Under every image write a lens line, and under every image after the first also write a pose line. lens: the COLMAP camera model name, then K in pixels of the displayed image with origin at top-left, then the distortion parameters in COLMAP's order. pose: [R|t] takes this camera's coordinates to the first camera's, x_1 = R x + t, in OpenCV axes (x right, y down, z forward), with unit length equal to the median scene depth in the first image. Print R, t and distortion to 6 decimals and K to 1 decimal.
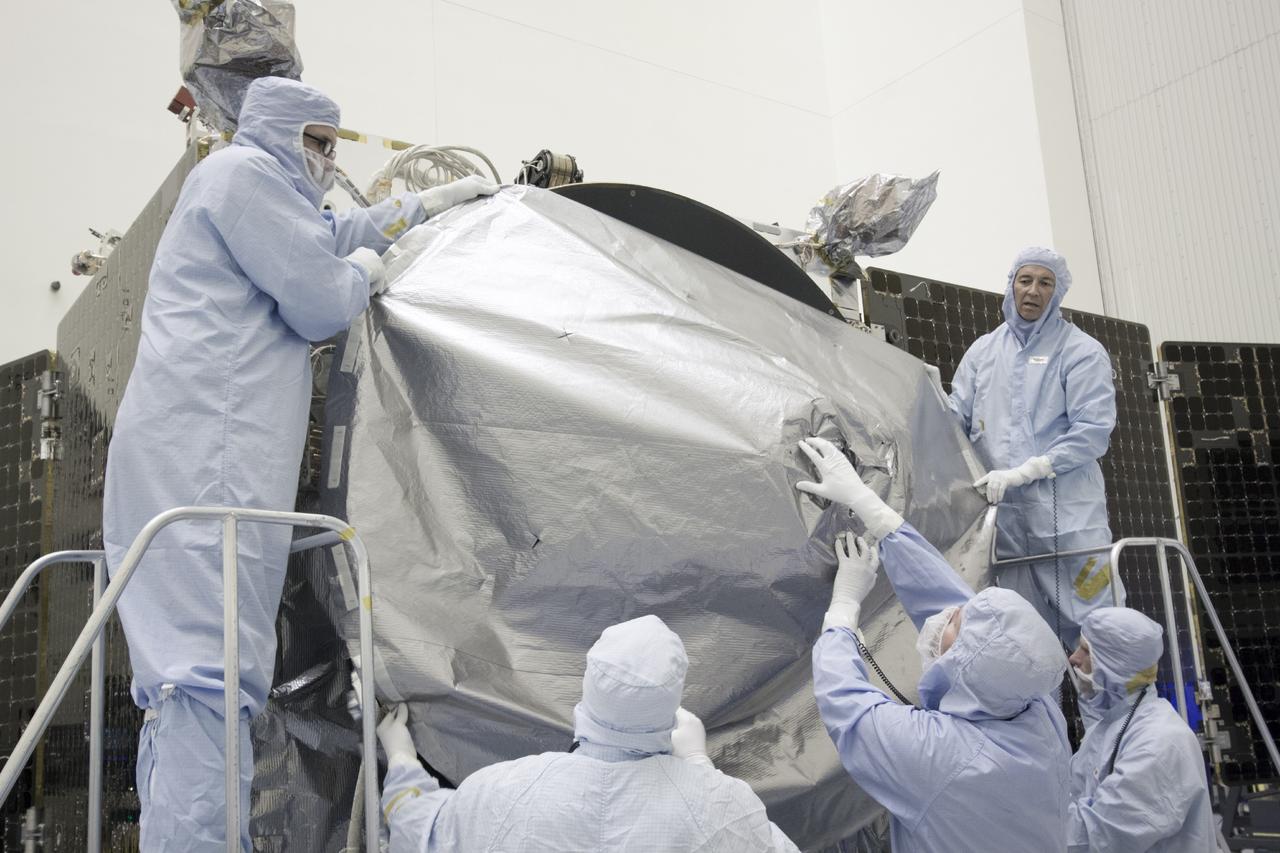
lens RADIAL K [[1231.6, 0, 637.9], [0, 1231.6, 448.8], [0, 0, 1]] dist [0.007635, 0.035911]
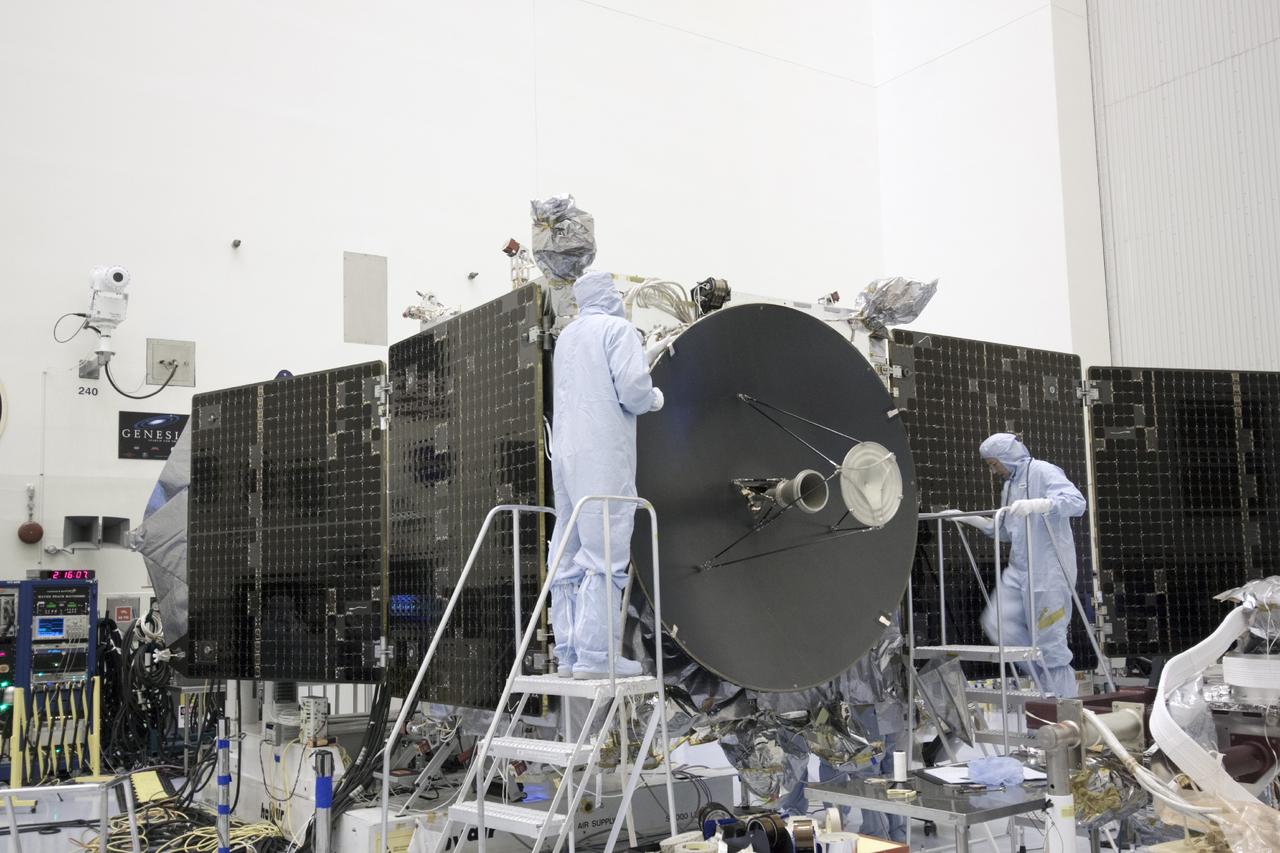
lens RADIAL K [[1231.6, 0, 637.9], [0, 1231.6, 448.8], [0, 0, 1]] dist [0.007635, 0.035911]
pose [[0.999205, 0.035184, -0.018753, -0.106323], [-0.033616, 0.996368, 0.078230, -0.101270], [0.021437, -0.077538, 0.996759, -0.600631]]
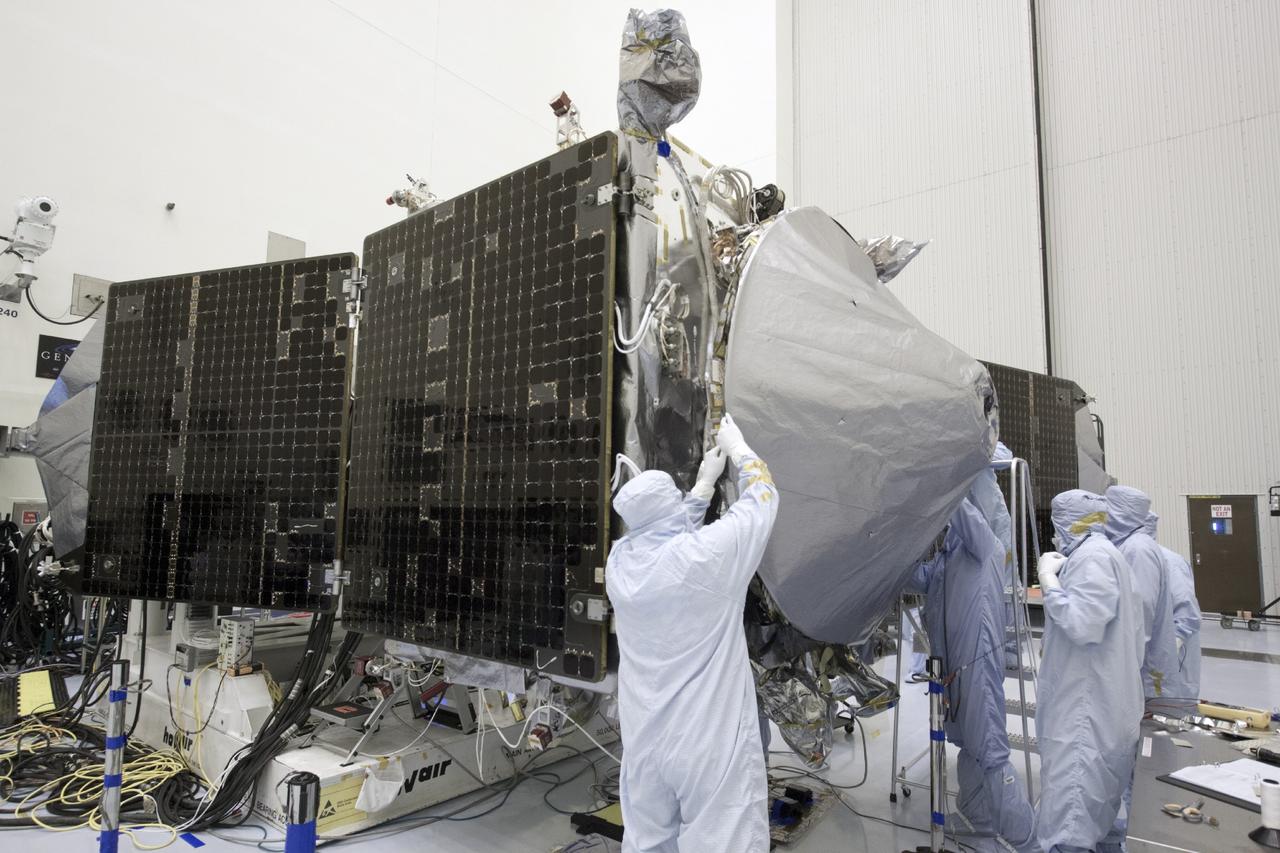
lens RADIAL K [[712.5, 0, 644.1], [0, 712.5, 446.9], [0, 0, 1]] dist [-0.004728, -0.001611]
pose [[0.957750, 0.105916, 0.267388, -0.345025], [-0.128258, 0.989443, 0.067470, 0.044823], [-0.257419, -0.098914, 0.961224, 0.083663]]
